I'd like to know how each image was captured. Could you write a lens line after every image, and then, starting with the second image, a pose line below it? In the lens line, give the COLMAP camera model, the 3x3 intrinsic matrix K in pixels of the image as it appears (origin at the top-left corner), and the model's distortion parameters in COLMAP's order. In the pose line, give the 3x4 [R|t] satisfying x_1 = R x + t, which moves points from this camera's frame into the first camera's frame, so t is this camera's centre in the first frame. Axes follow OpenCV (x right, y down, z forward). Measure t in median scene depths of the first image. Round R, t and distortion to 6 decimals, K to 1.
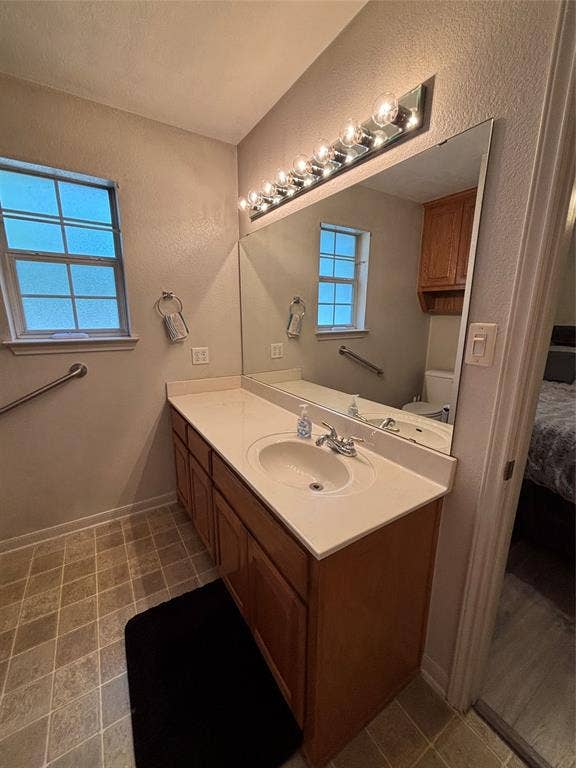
lens RADIAL K [[310.9, 0, 288.0], [0, 310.9, 384.0], [0, 0, 1]] dist [-0.000887, 0.000595]
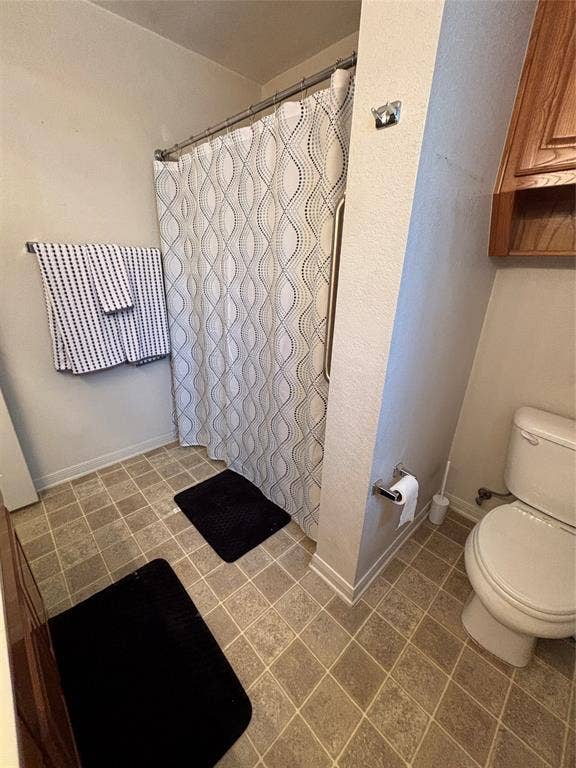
lens RADIAL K [[310.9, 0, 288.0], [0, 310.9, 384.0], [0, 0, 1]] dist [-0.000887, 0.000595]
pose [[-0.980864, 0.043277, -0.189822, -0.523344], [-0.072797, 0.822741, 0.563736, -0.263922], [0.180571, 0.566767, -0.803846, 1.222592]]
